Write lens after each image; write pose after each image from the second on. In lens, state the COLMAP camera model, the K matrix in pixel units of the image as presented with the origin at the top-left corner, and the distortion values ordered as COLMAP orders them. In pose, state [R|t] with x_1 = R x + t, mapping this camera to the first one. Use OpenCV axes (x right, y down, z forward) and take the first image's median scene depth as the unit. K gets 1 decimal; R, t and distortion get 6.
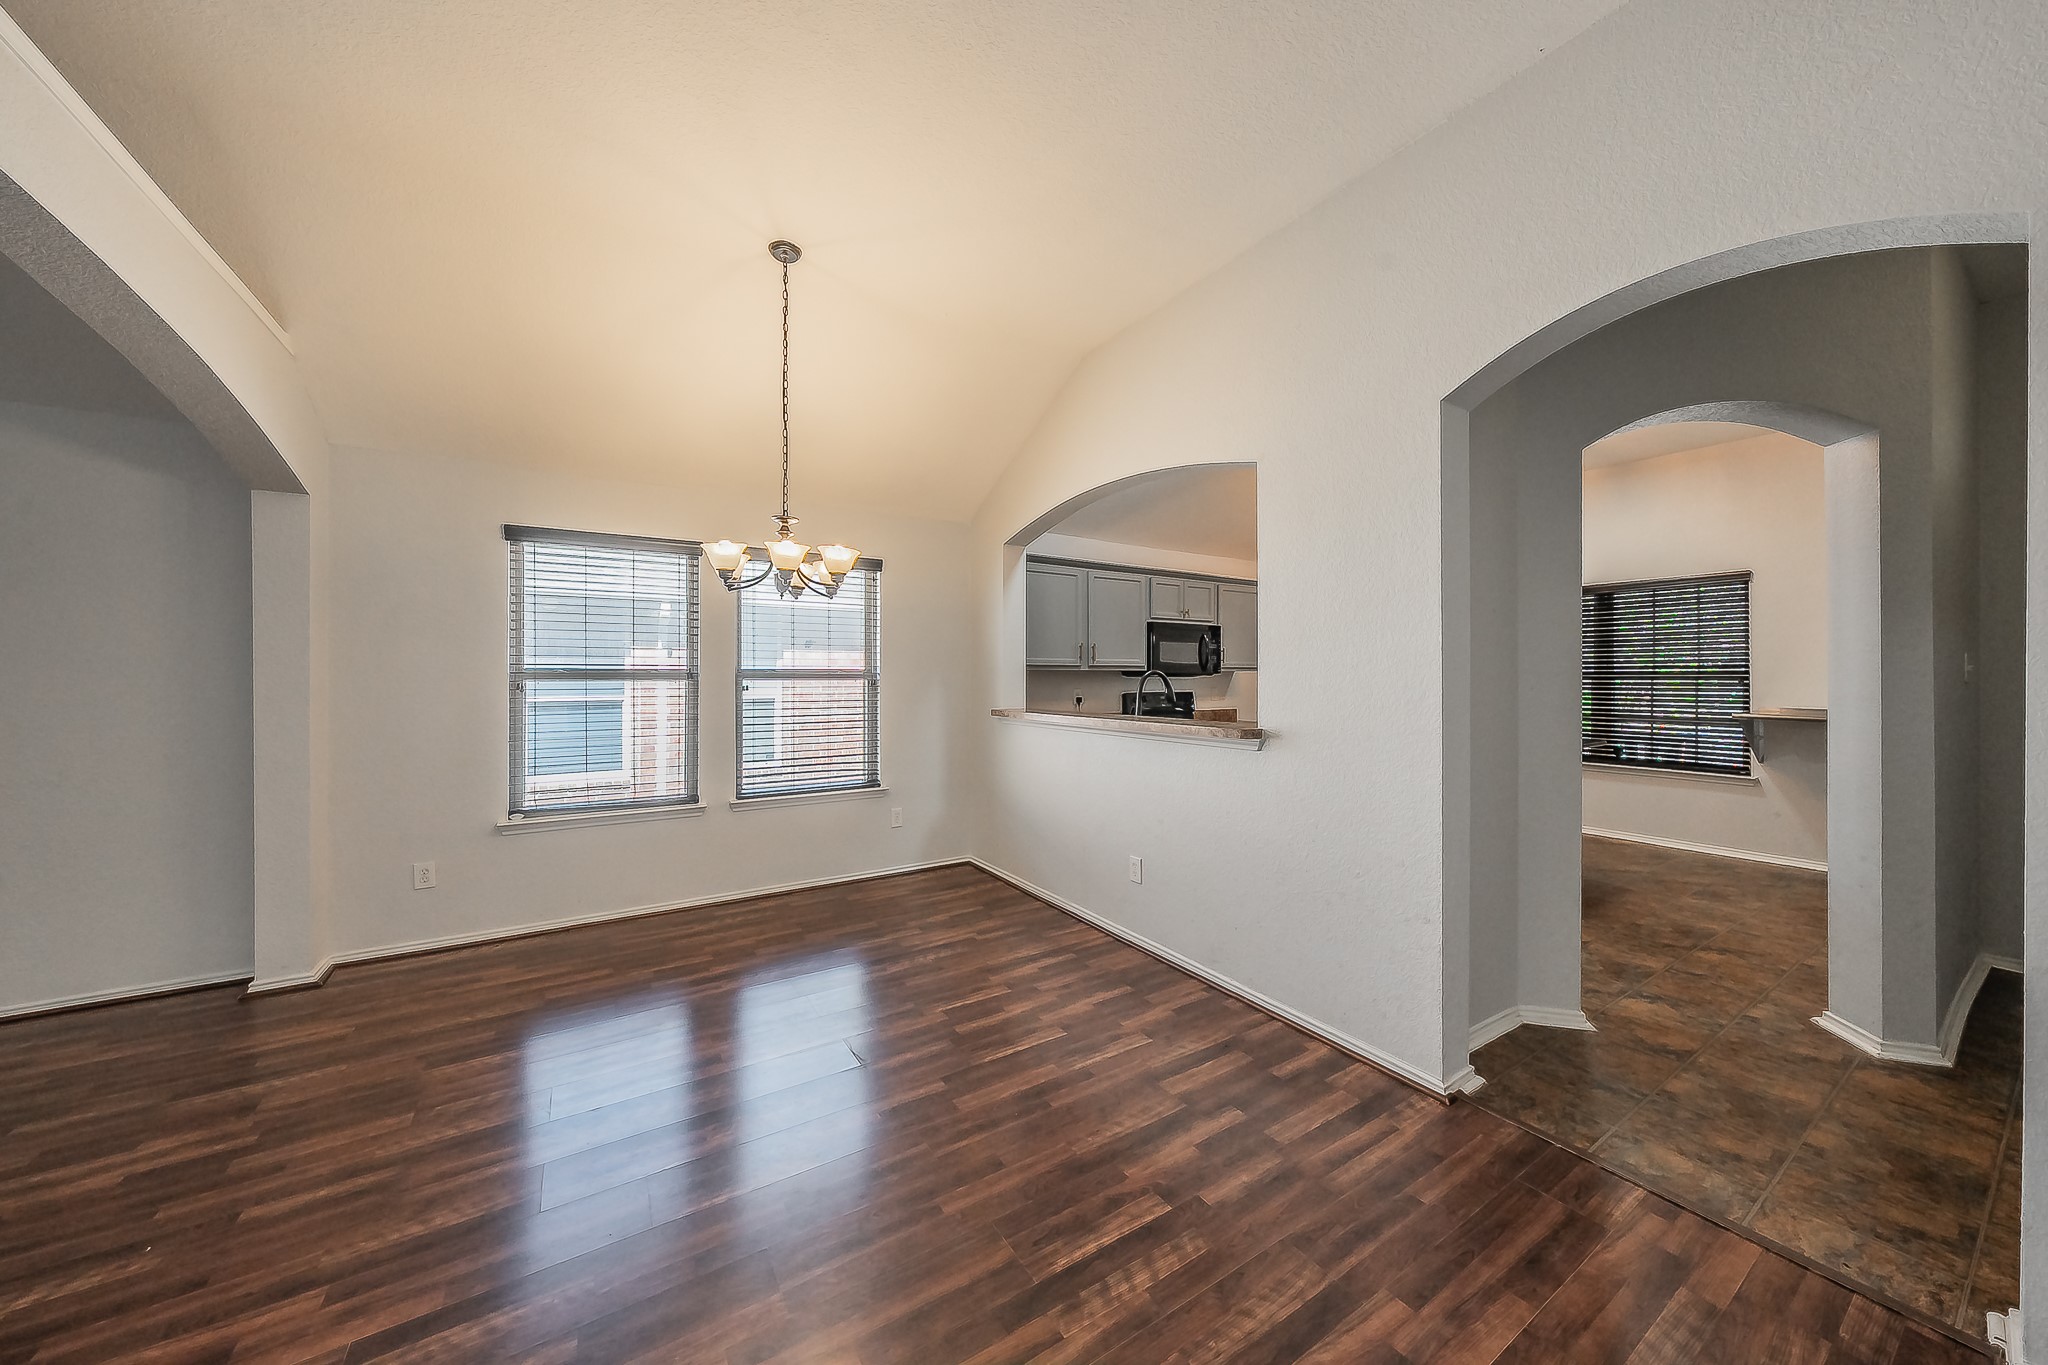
lens RADIAL K [[691.4, 0, 1016.2], [0, 691.4, 674.9], [0, 0, 1]] dist [-0.001147, -0.000028]
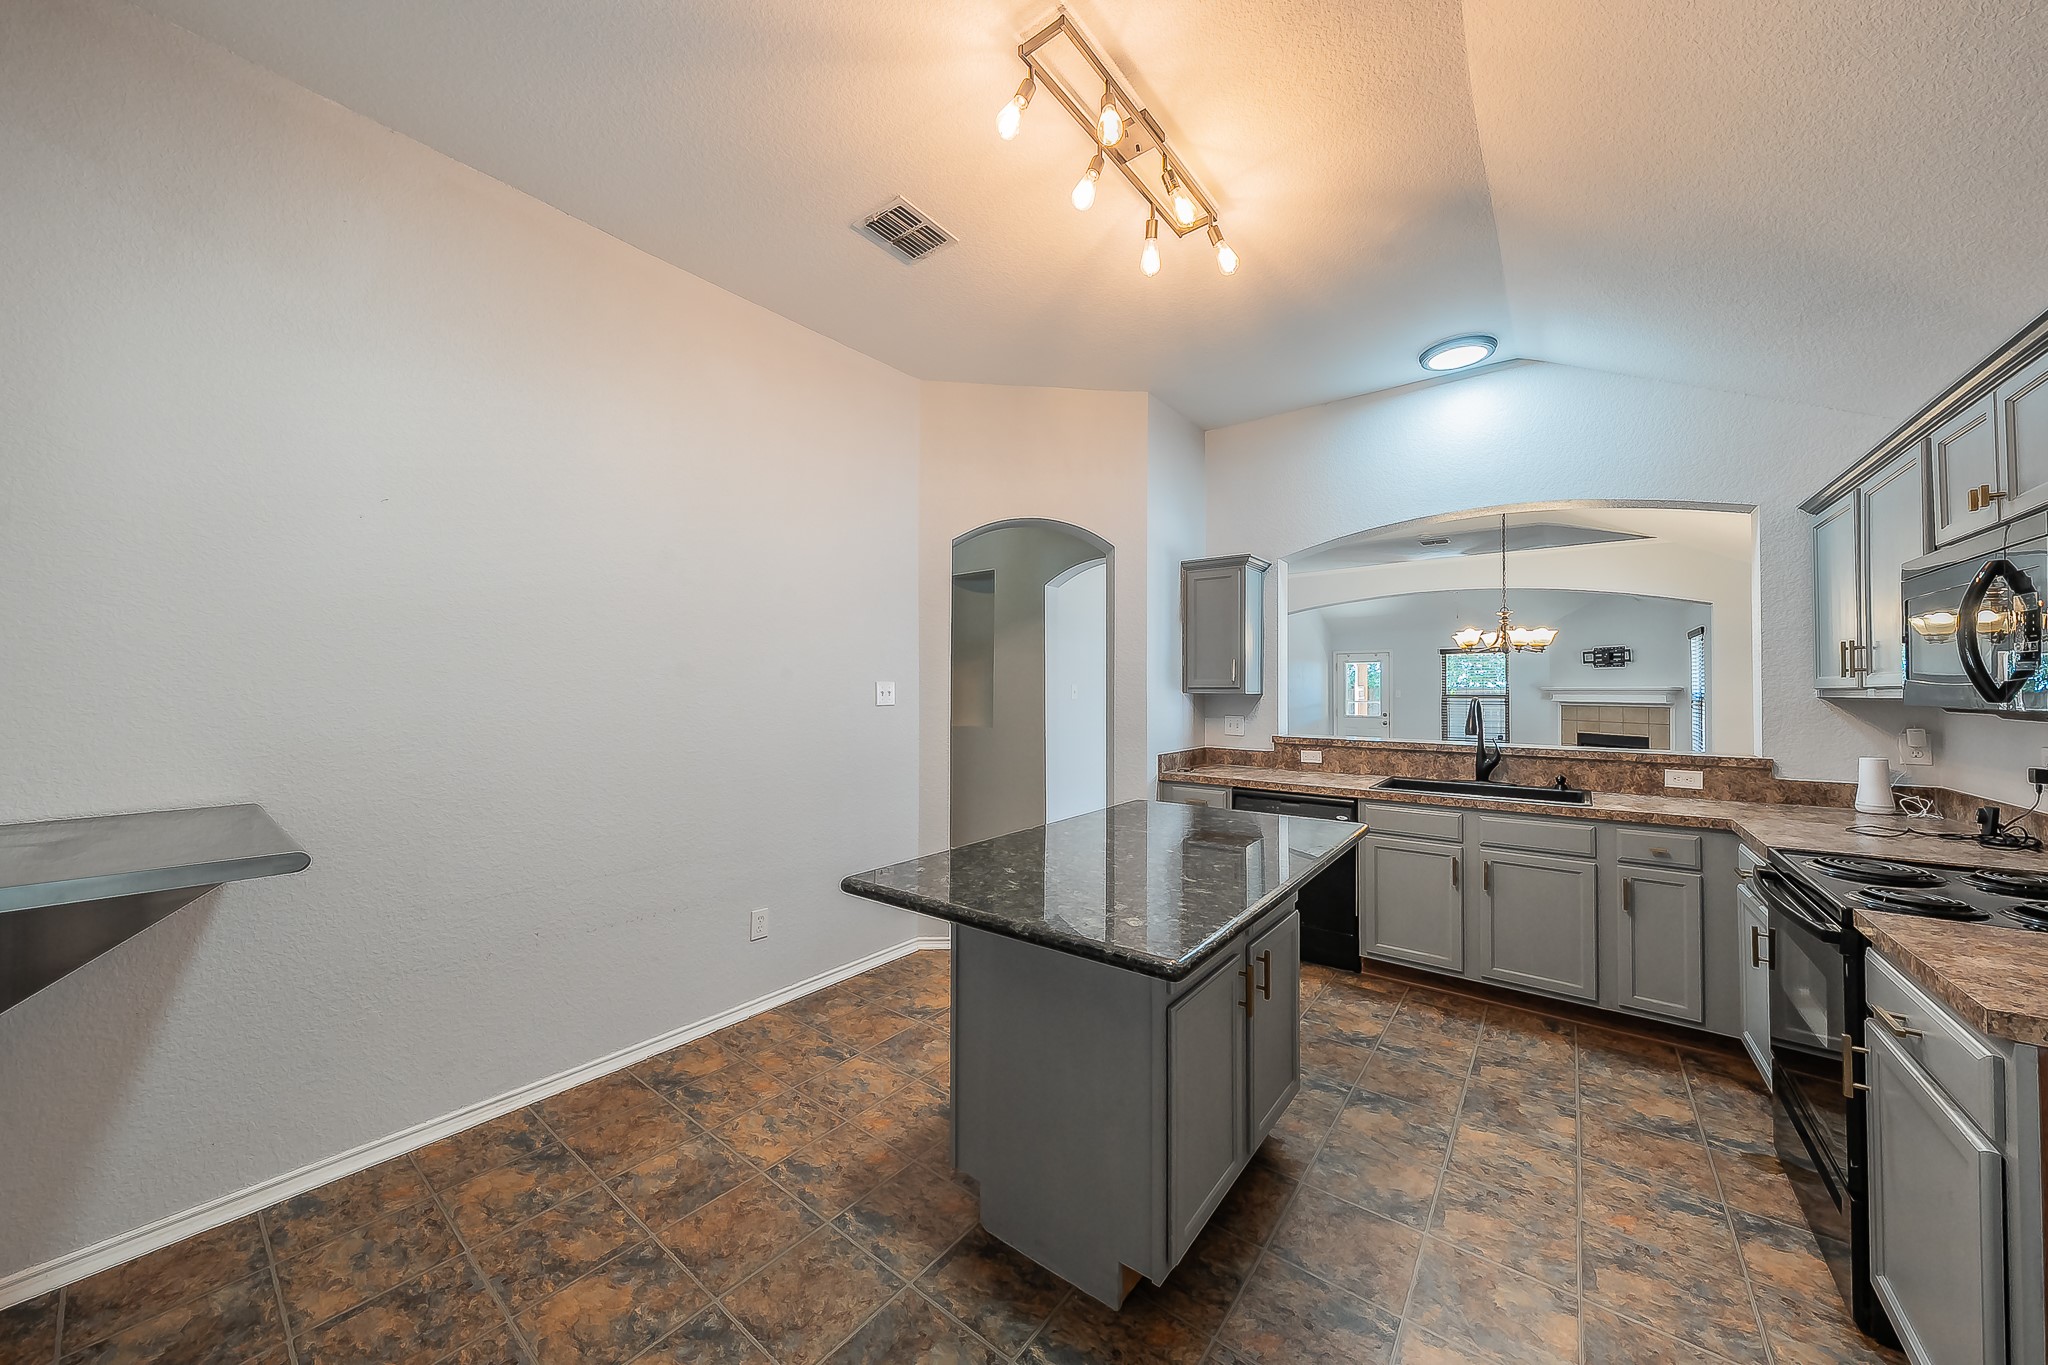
lens RADIAL K [[698.1, 0, 1023.3], [0, 698.1, 681.3], [0, 0, 1]] dist [0.000108, 0.000003]
pose [[-0.938635, -0.008310, -0.344812, 1.162689], [-0.003007, 0.999869, -0.015910, -0.011720], [0.344899, -0.013897, -0.938537, 1.816780]]
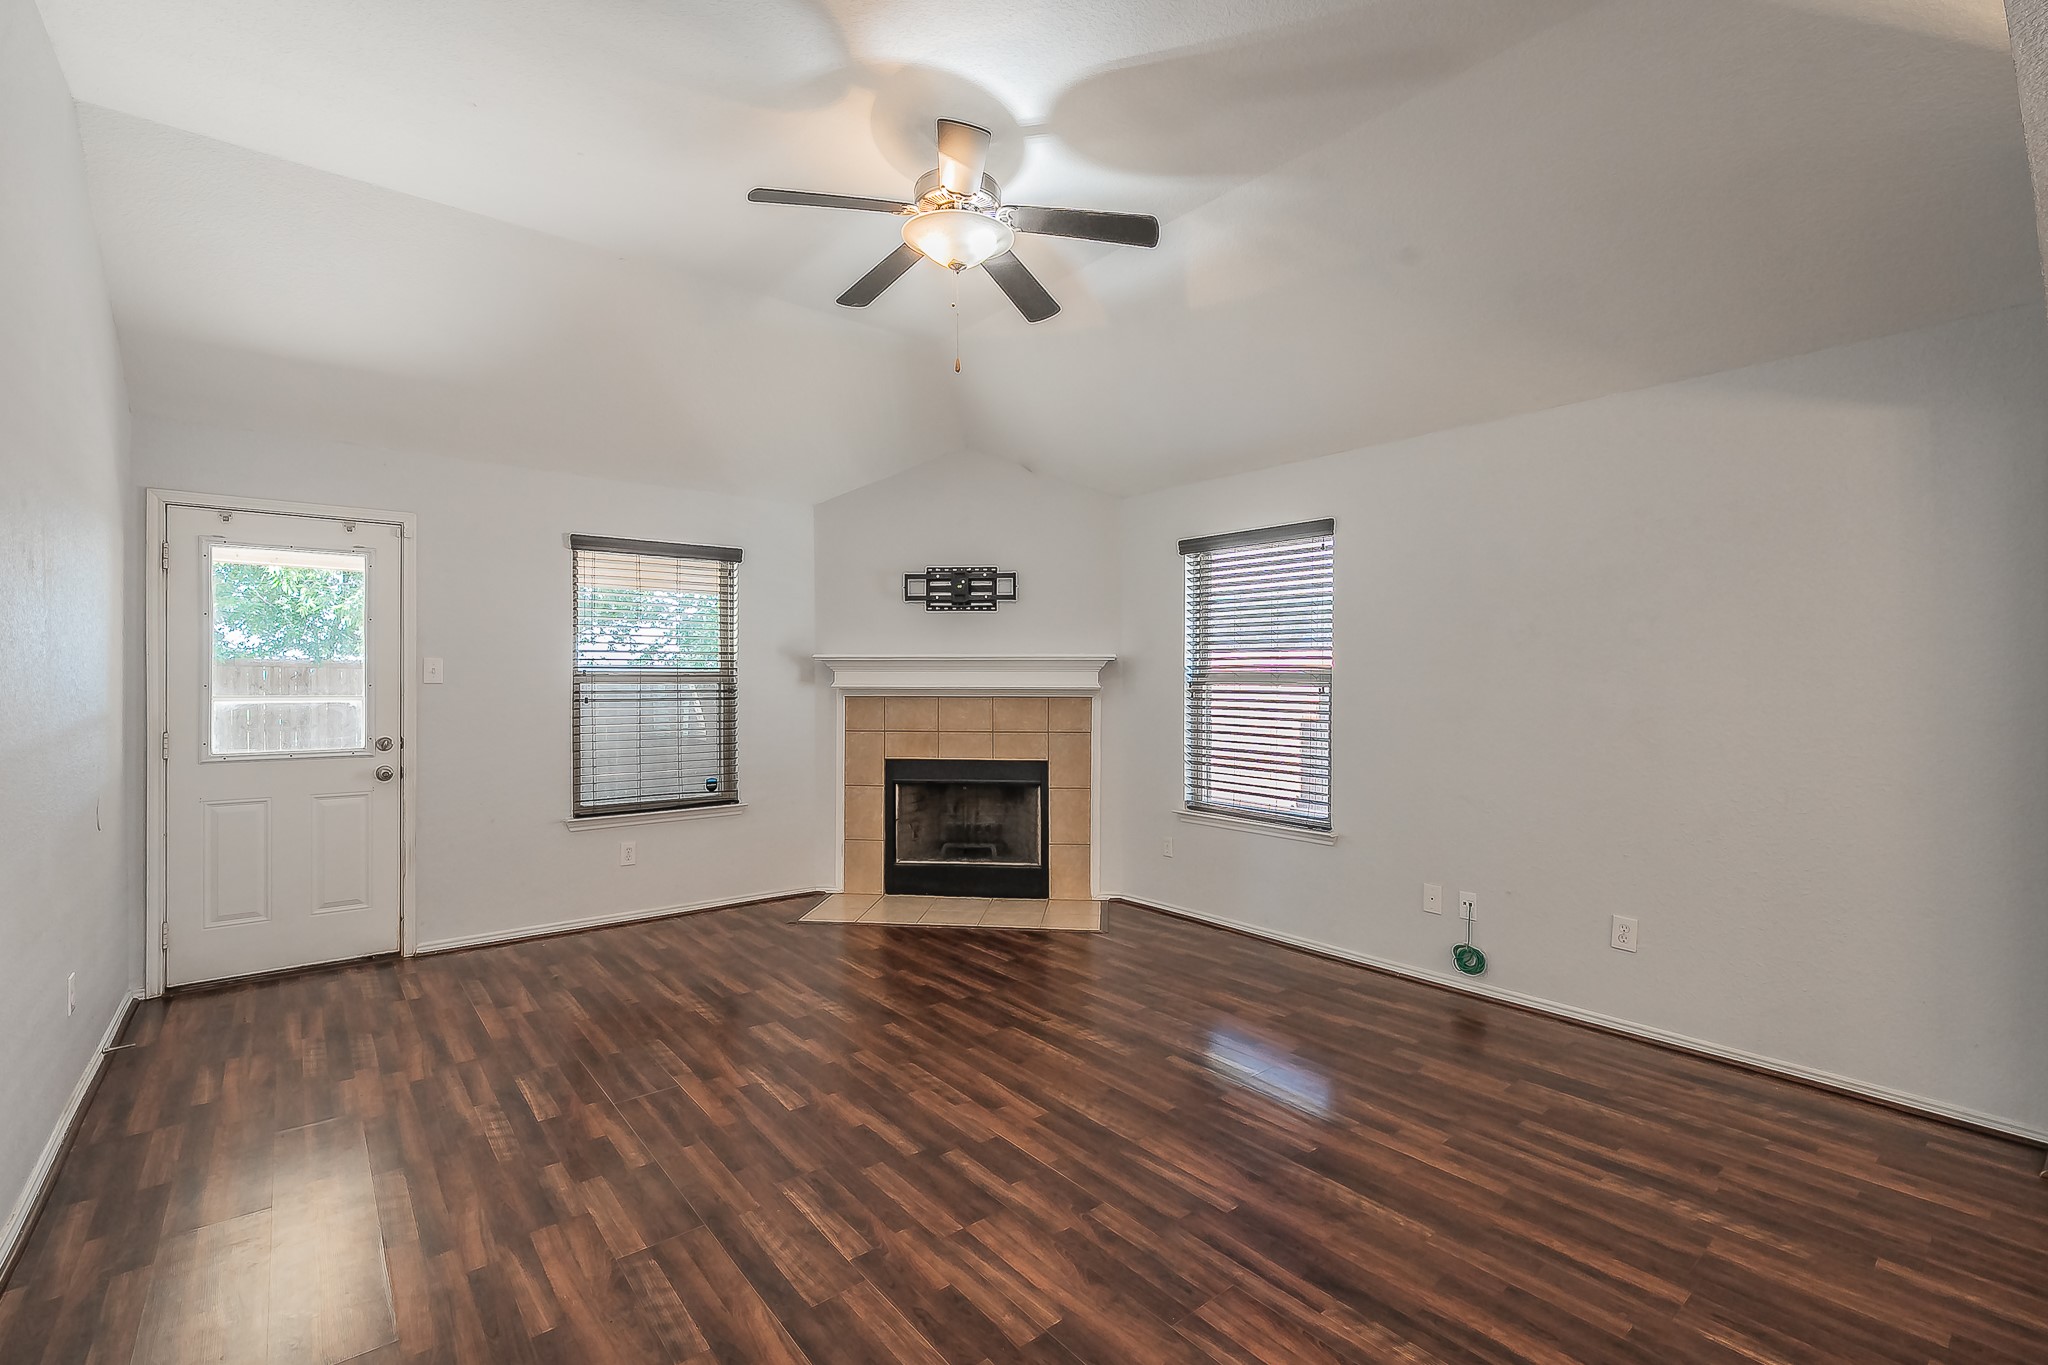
lens RADIAL K [[893.2, 0, 1016.9], [0, 893.2, 681.2], [0, 0, 1]] dist [0.001222, 0.000183]
pose [[0.122569, 0.002709, -0.992456, -0.339730], [-0.000118, 0.999996, 0.002715, 0.002838], [0.992460, -0.000215, 0.122568, -0.049908]]
